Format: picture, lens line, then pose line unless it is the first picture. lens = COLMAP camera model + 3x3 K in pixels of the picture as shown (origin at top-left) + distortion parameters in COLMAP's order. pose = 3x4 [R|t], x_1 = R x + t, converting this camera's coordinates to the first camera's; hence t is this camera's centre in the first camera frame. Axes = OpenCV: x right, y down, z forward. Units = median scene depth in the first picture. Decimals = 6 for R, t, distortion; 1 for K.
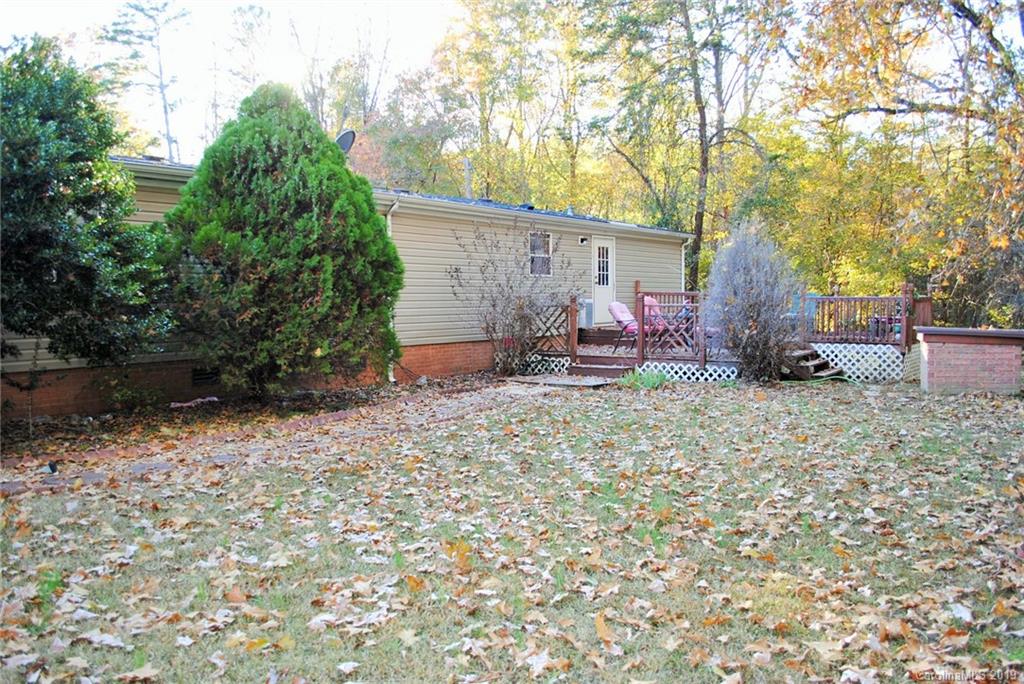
lens RADIAL K [[814.6, 0, 501.5], [0, 814.6, 342.7], [0, 0, 1]] dist [-0.078025, 0.009705]
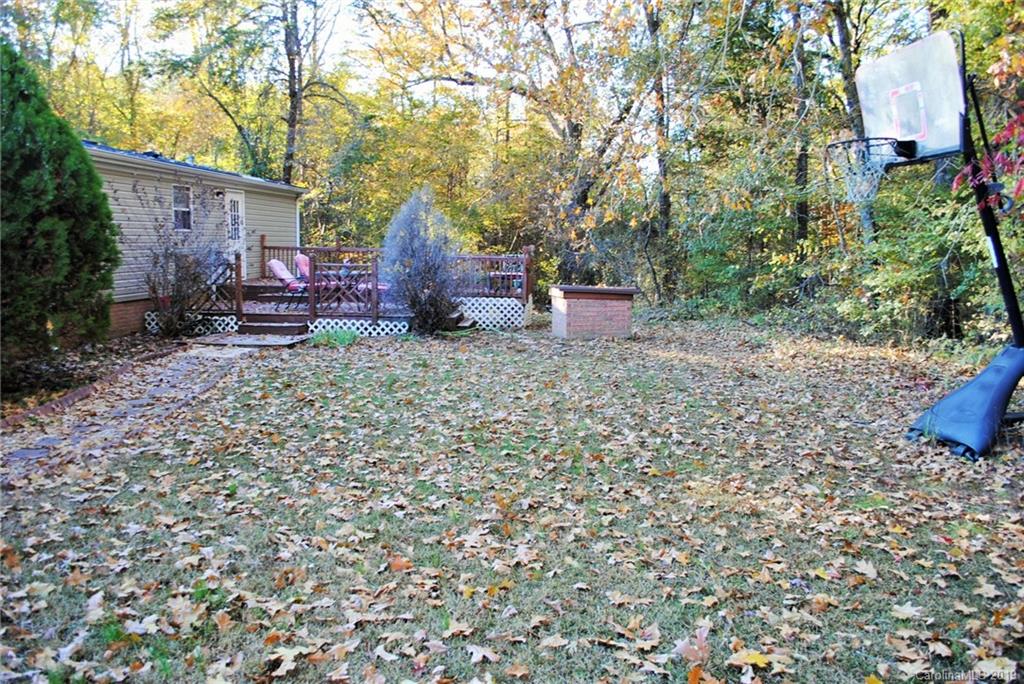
lens RADIAL K [[814.6, 0, 501.5], [0, 814.6, 342.7], [0, 0, 1]] dist [-0.078025, 0.009705]
pose [[0.843232, -0.046918, 0.535499, -0.180350], [0.009164, 0.997294, 0.072948, -0.019399], [-0.537472, -0.056604, 0.841379, -0.010822]]
